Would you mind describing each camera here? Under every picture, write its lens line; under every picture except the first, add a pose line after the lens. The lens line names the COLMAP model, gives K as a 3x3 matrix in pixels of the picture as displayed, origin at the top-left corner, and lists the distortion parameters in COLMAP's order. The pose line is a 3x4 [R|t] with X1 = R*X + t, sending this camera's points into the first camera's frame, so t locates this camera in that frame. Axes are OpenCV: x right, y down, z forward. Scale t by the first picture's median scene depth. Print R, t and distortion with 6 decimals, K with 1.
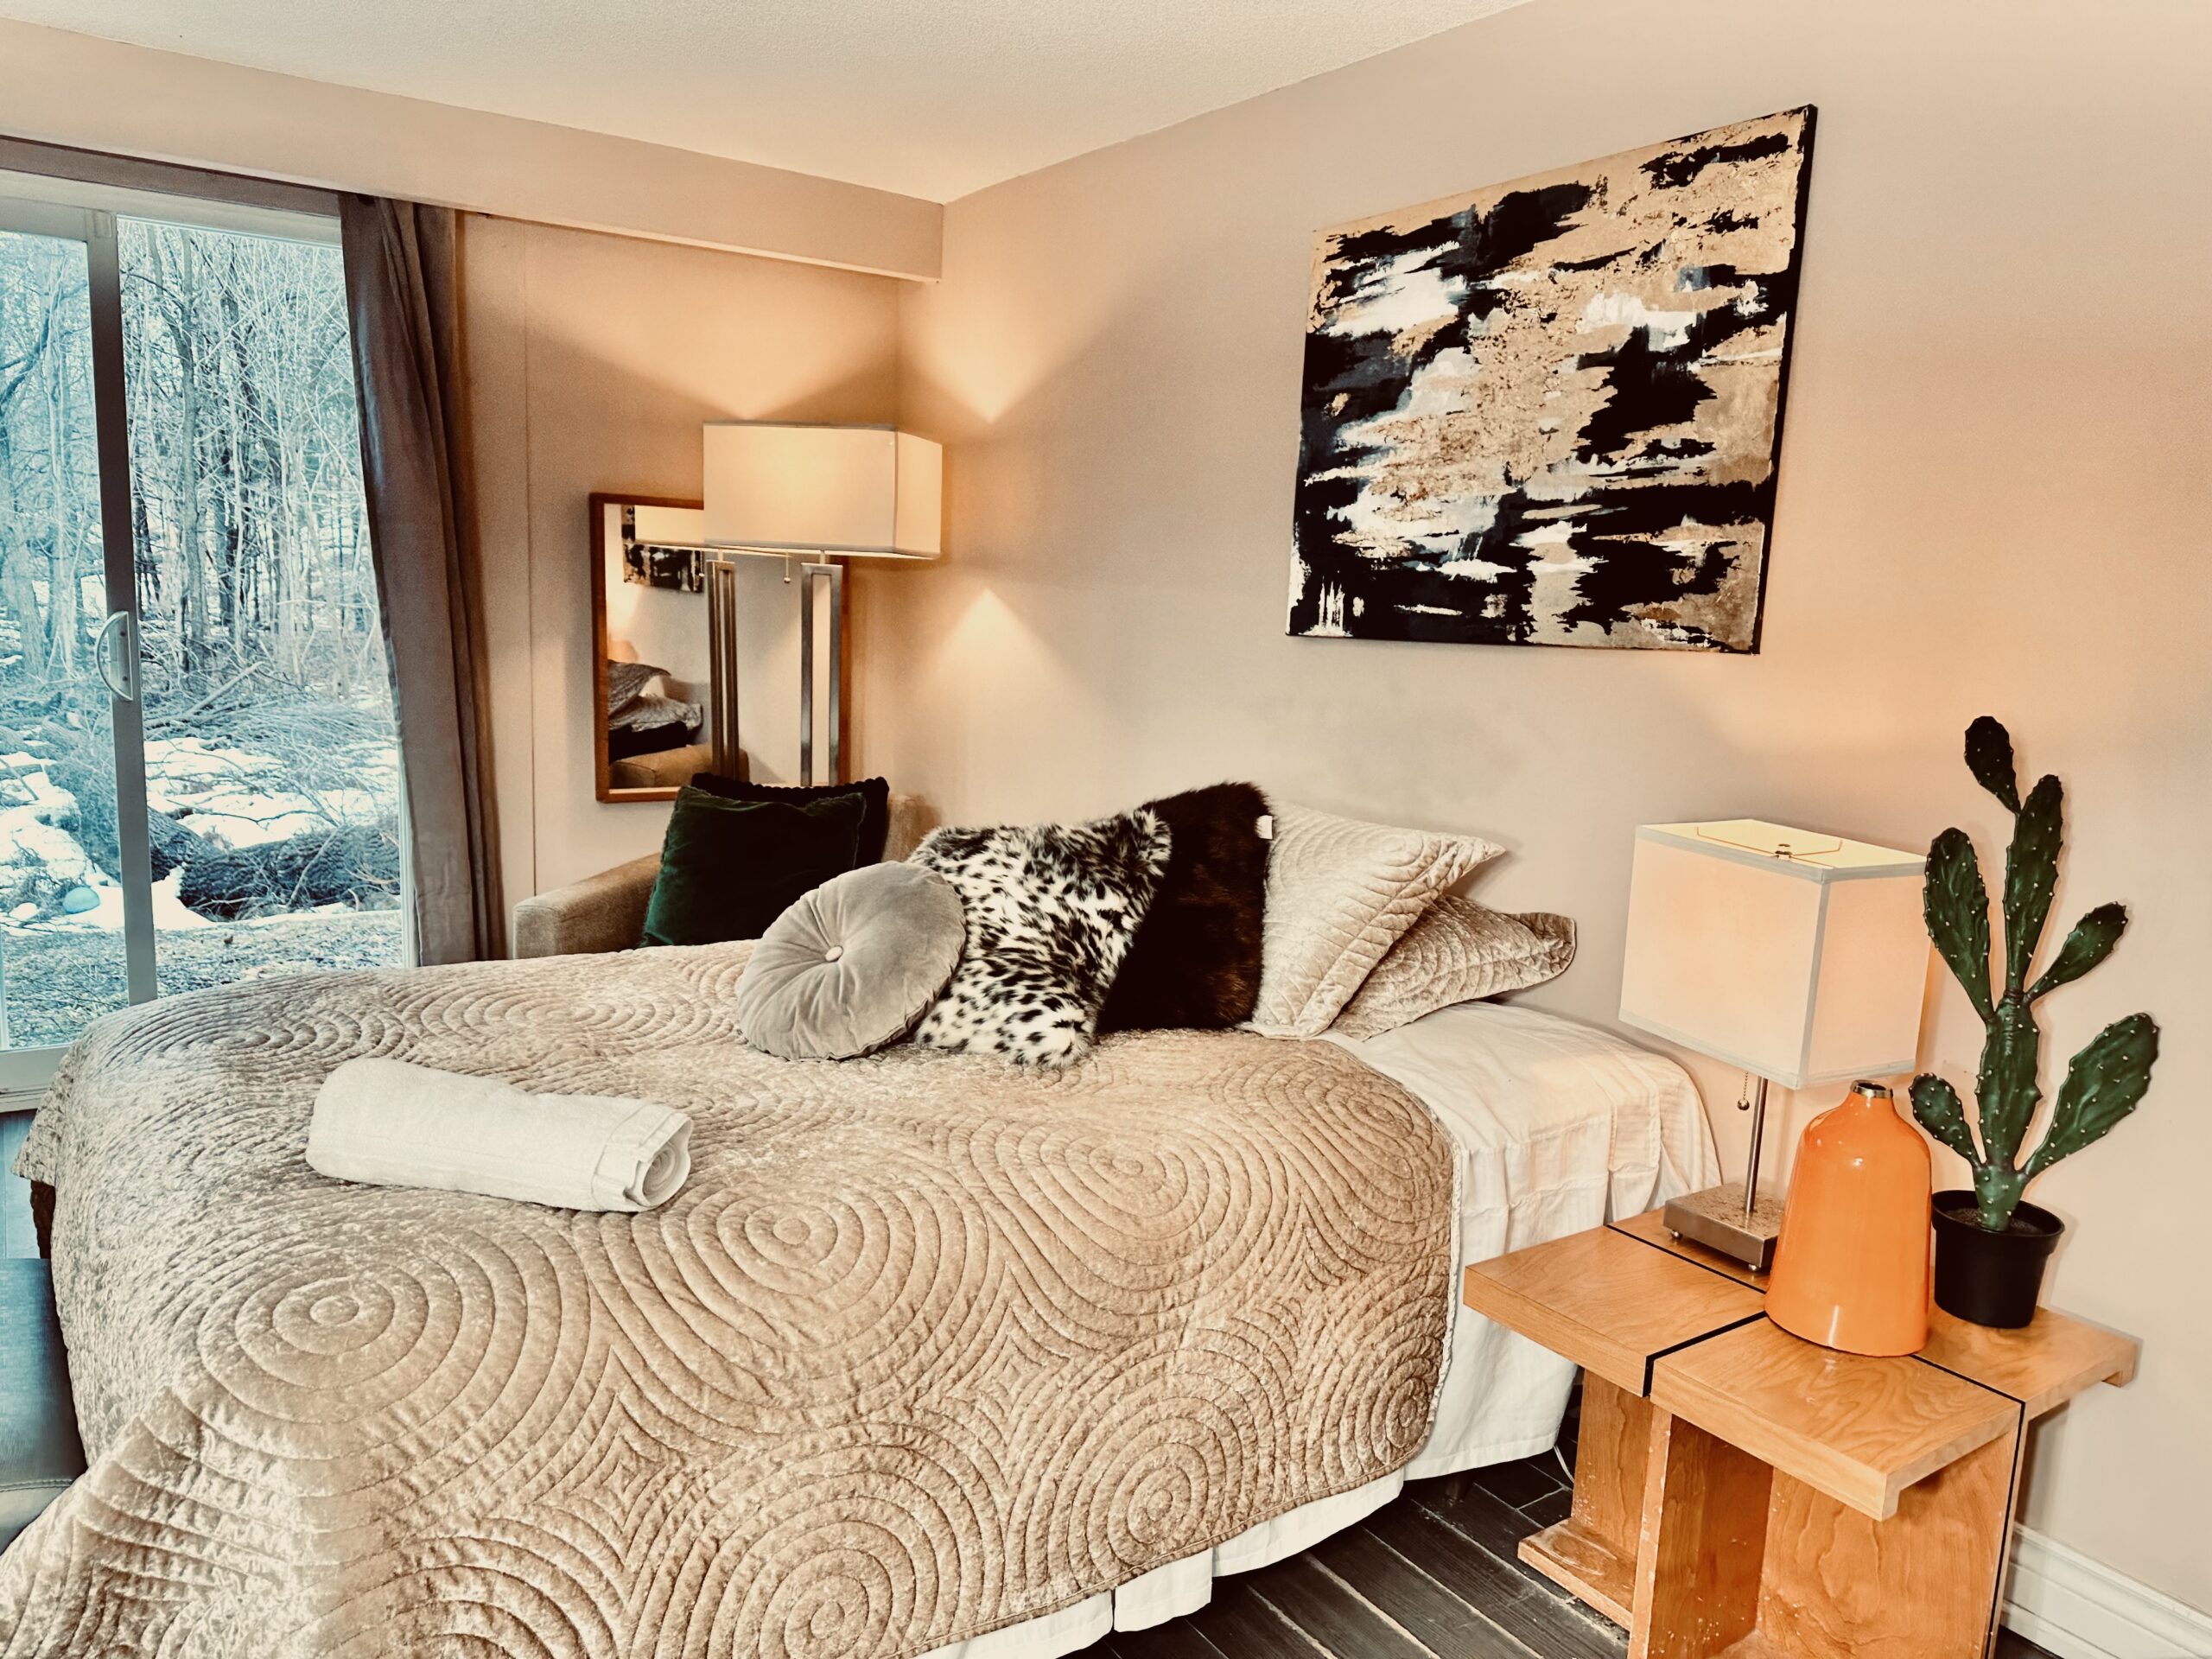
lens RADIAL K [[1563.3, 0, 1113.2], [0, 1563.3, 850.4], [0, 0, 1]] dist [0.176559, -0.308498]
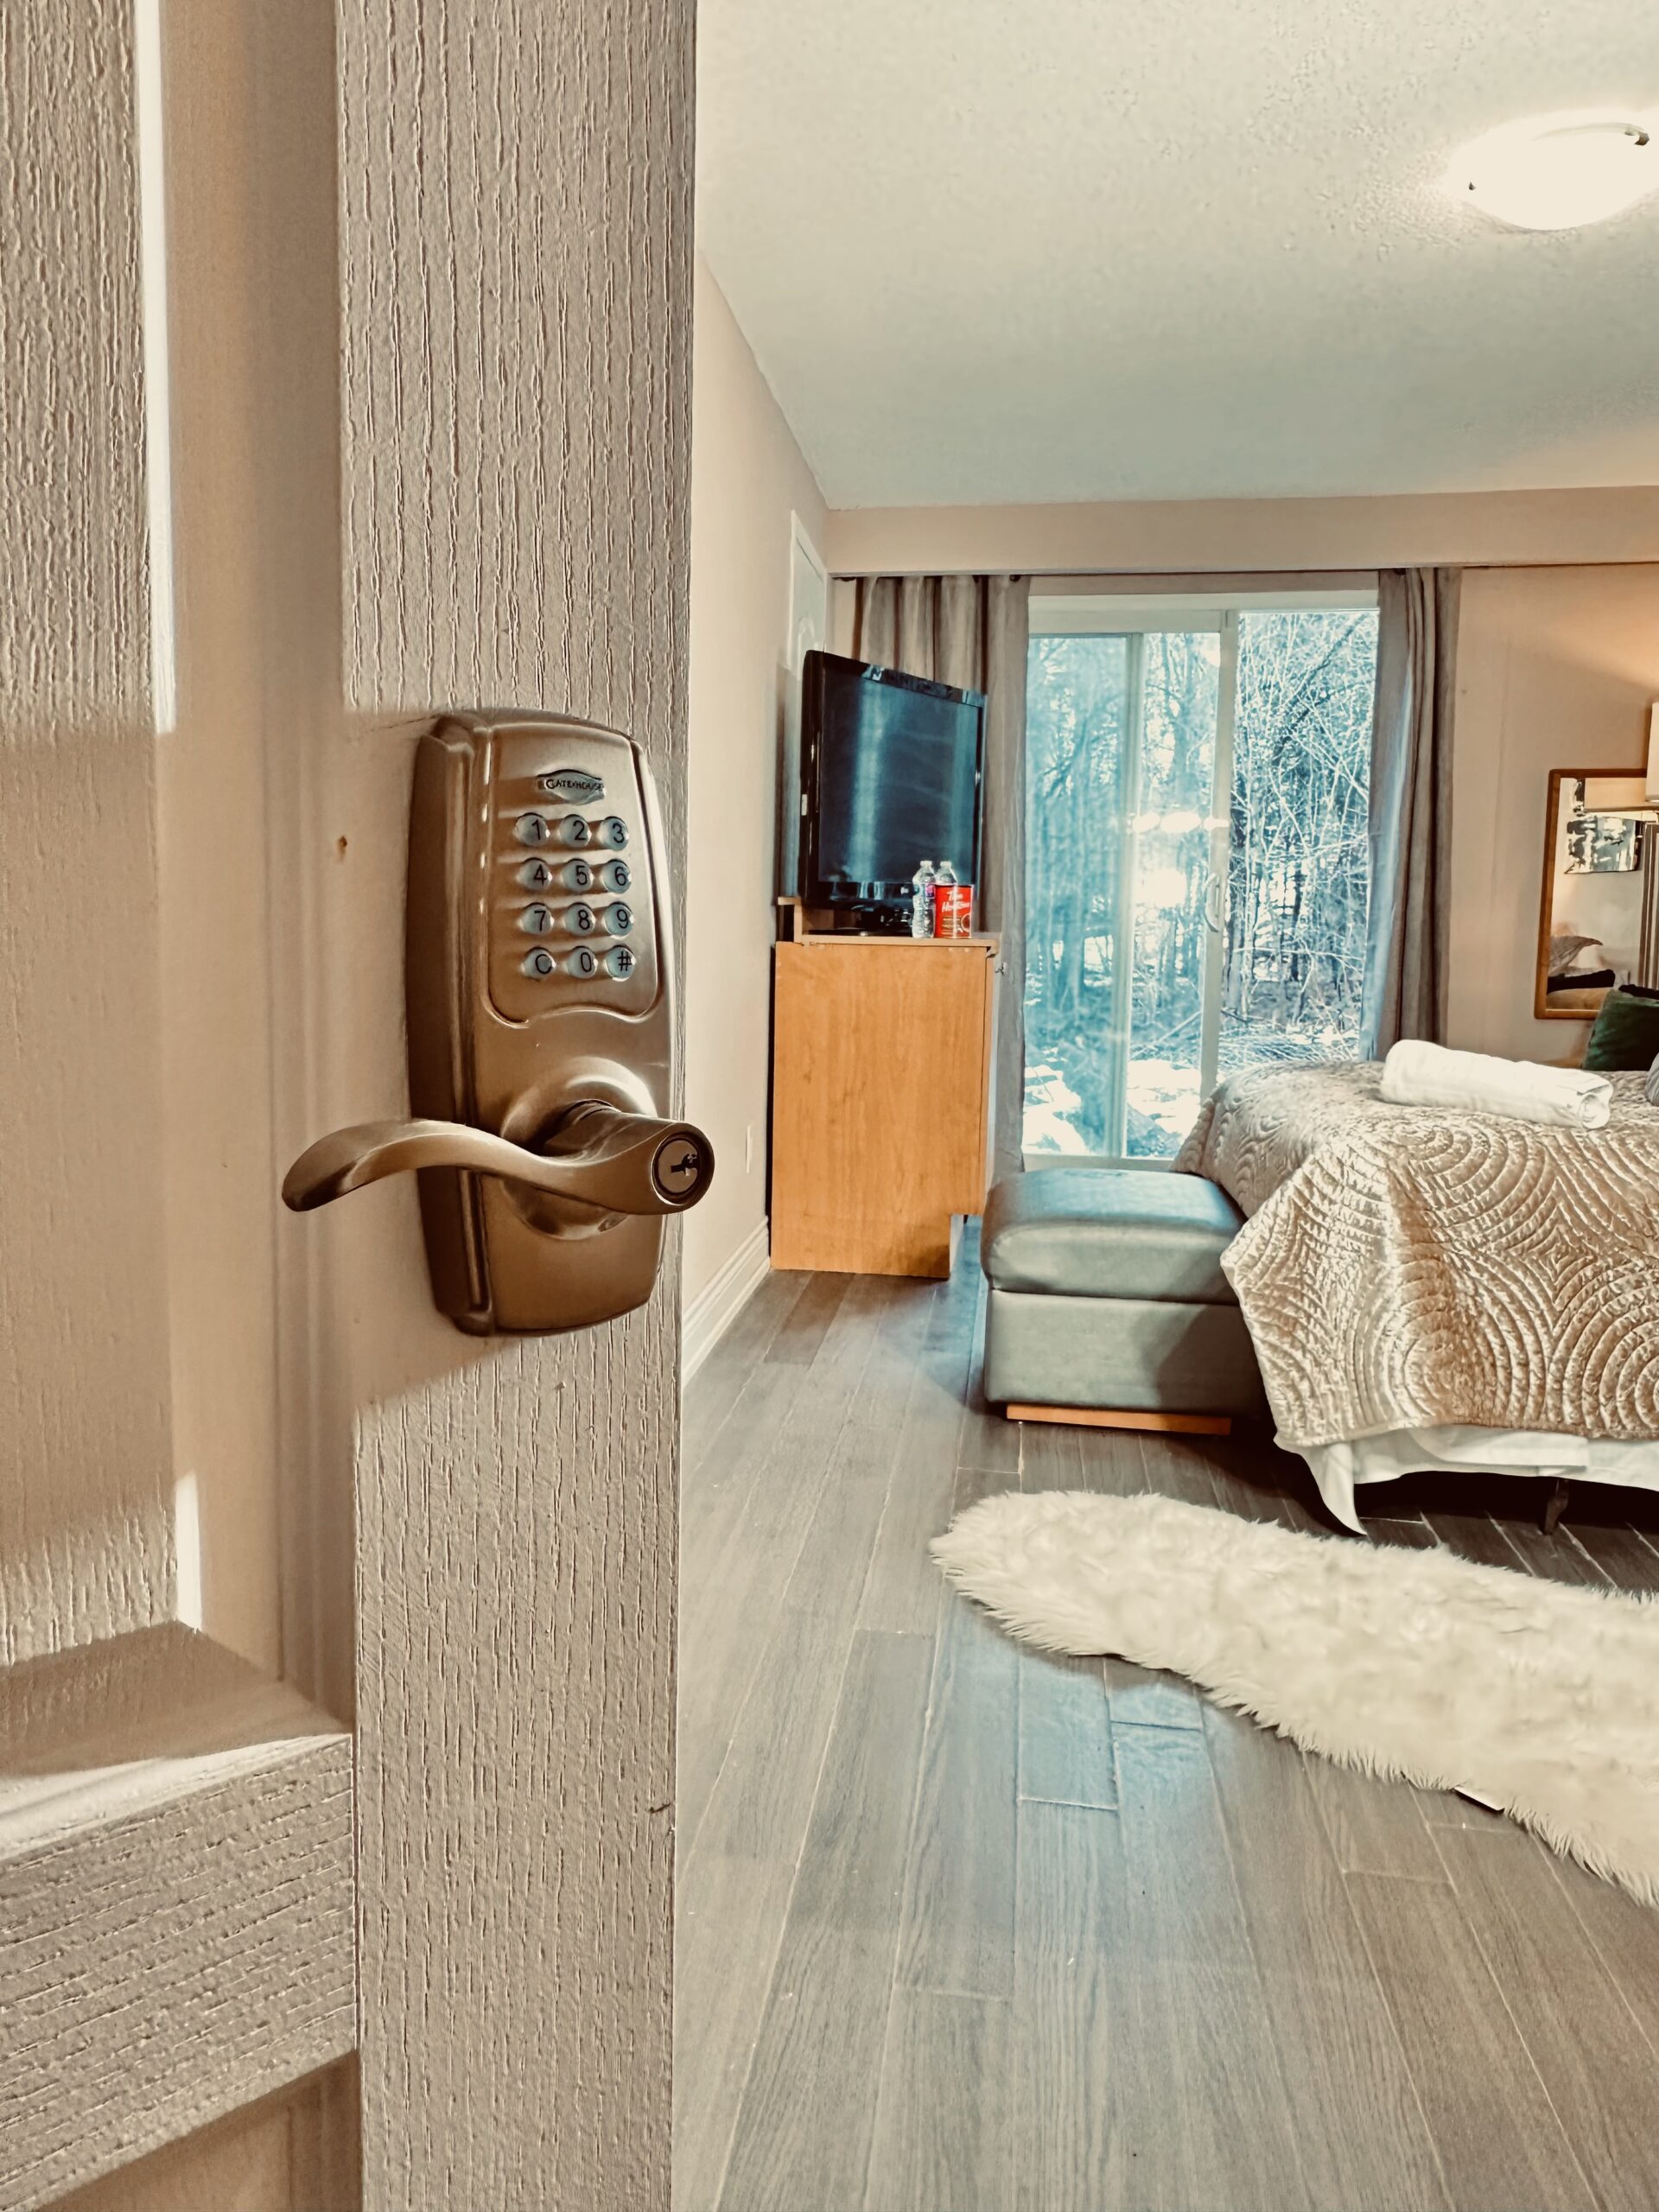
lens RADIAL K [[1524.5, 0, 829.5], [0, 1524.5, 1106.0], [0, 0, 1]] dist [-0.001543, 0.000407]
pose [[0.741521, 0.051909, -0.668919, 0.118861], [-0.086120, 0.996119, -0.018167, 0.192460], [0.665380, 0.071078, 0.743113, -0.440315]]
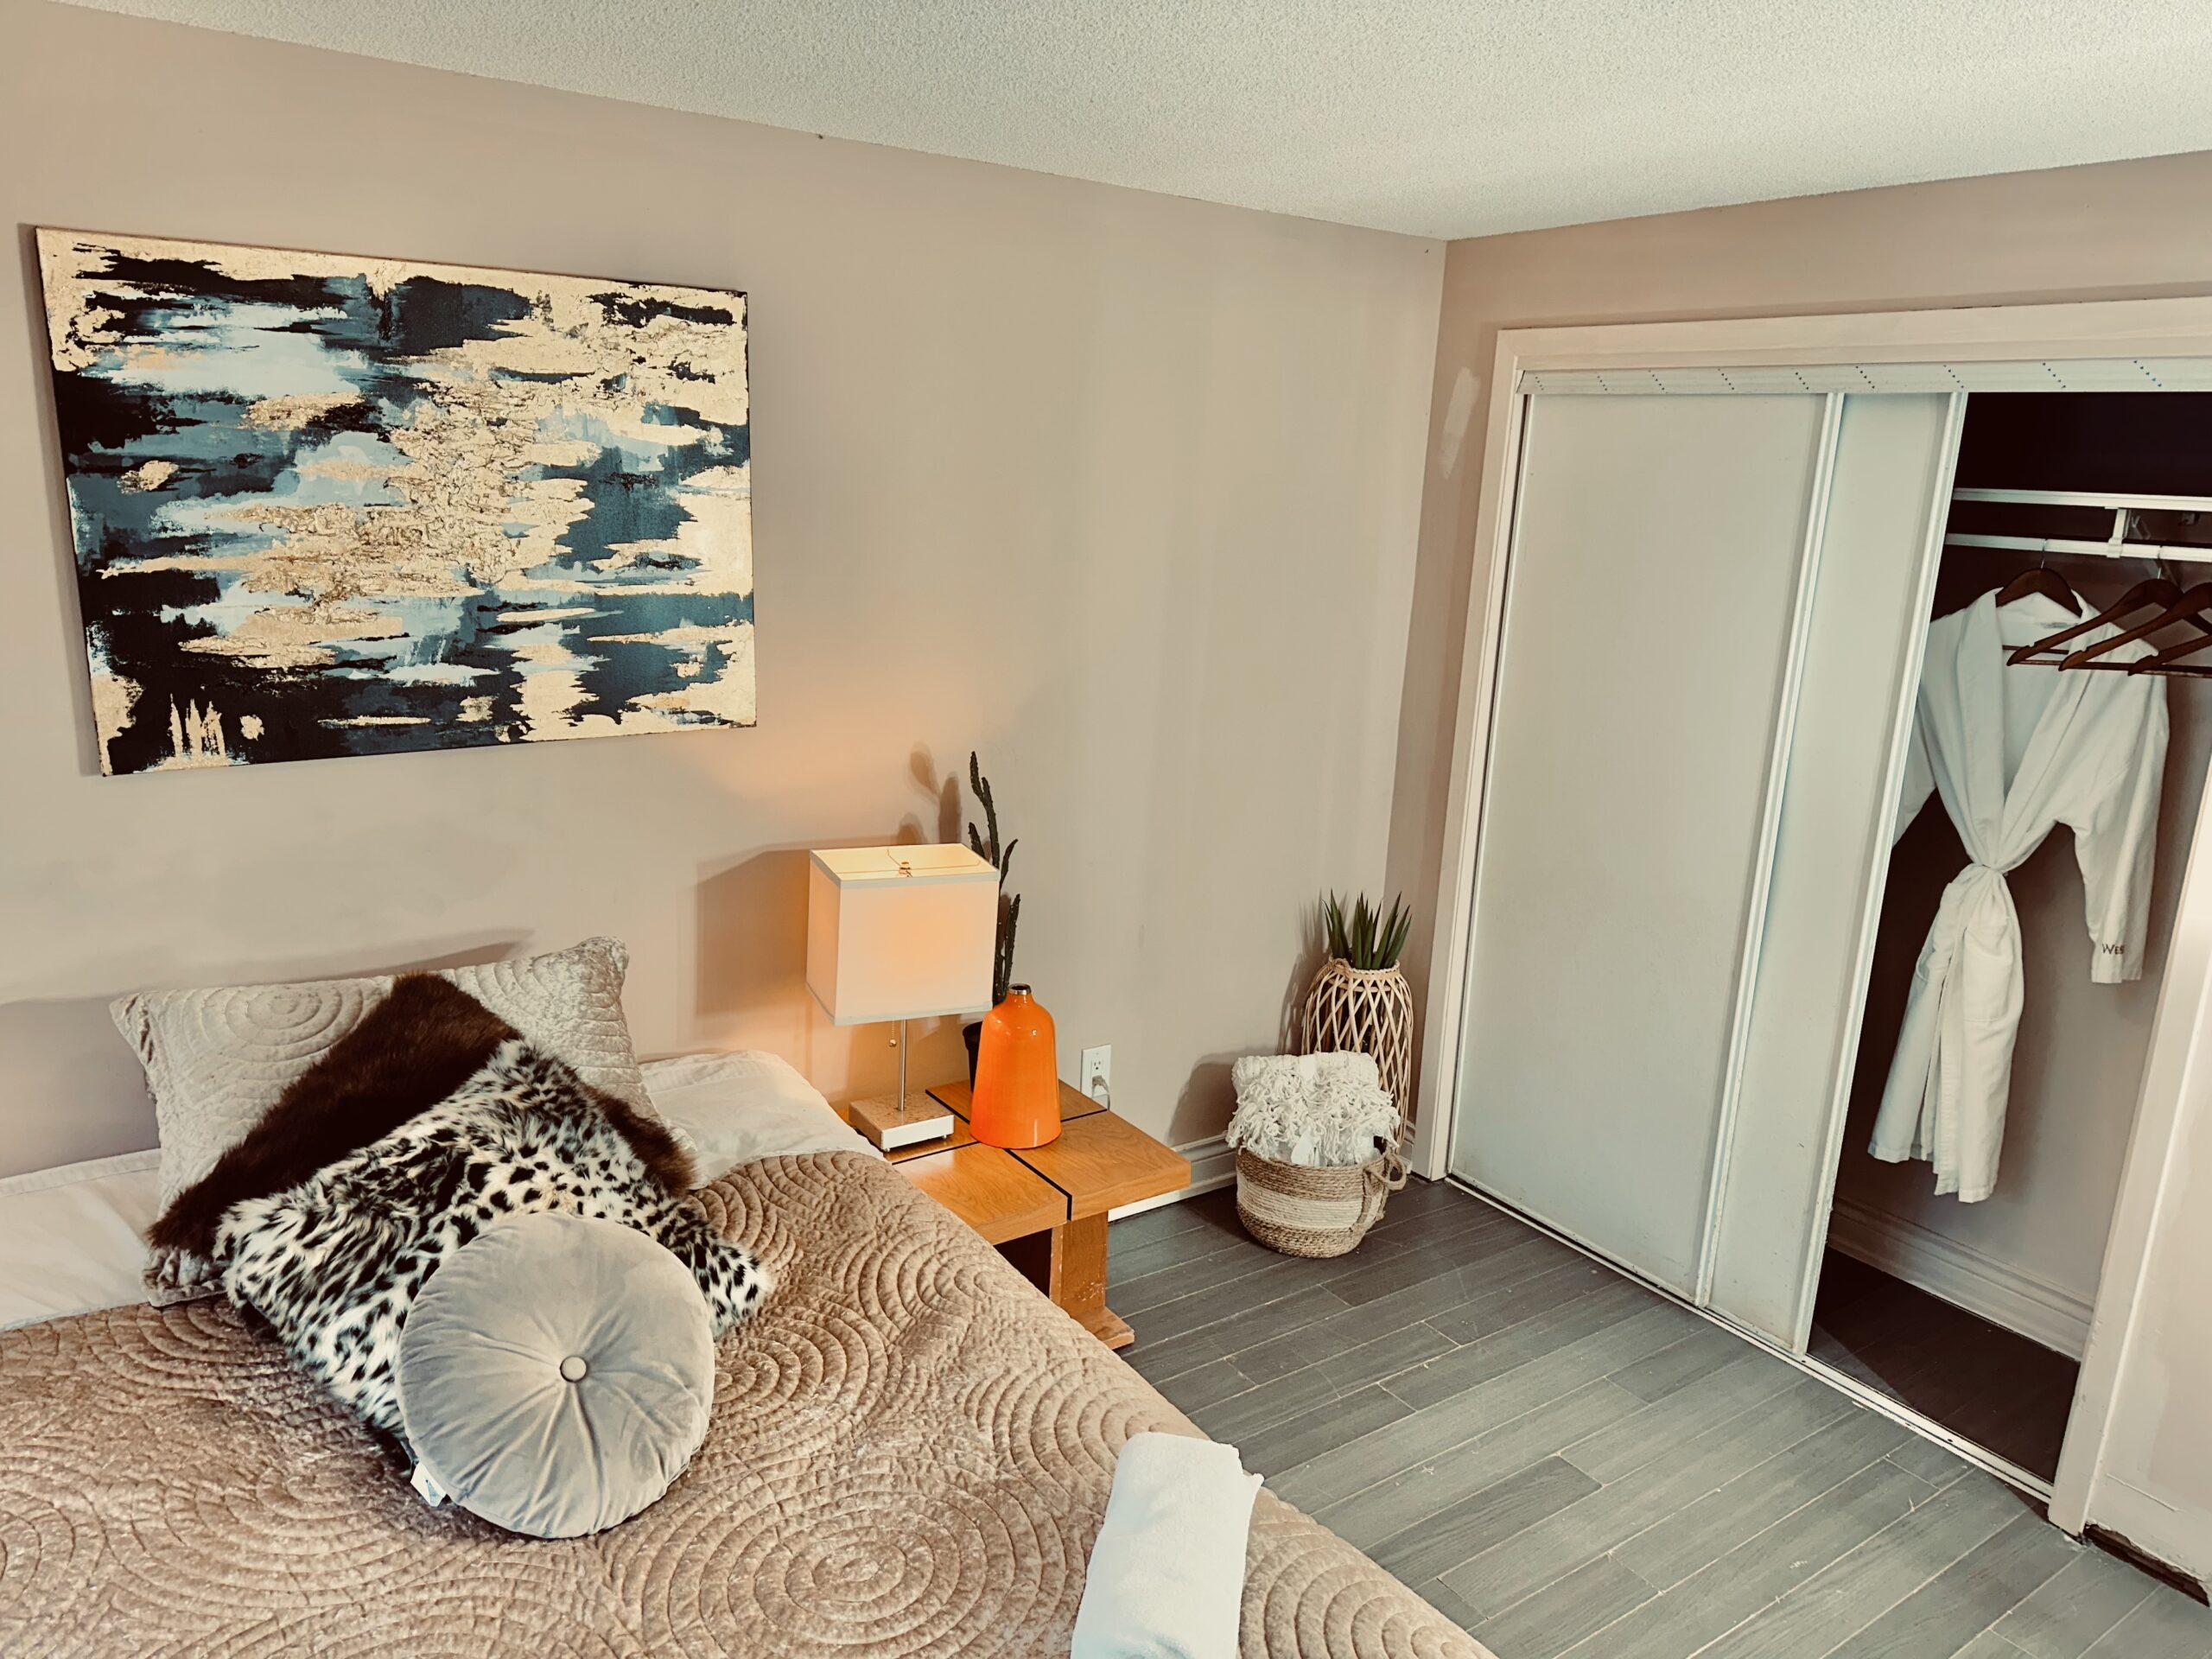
lens RADIAL K [[1605.6, 0, 1097.4], [0, 1605.6, 878.7], [0, 0, 1]] dist [0.048316, -0.050576]
pose [[-0.006024, -0.301643, 0.953402, -0.825510], [0.115085, 0.946875, 0.300305, -0.348389], [-0.993337, 0.111532, 0.029011, 0.683468]]
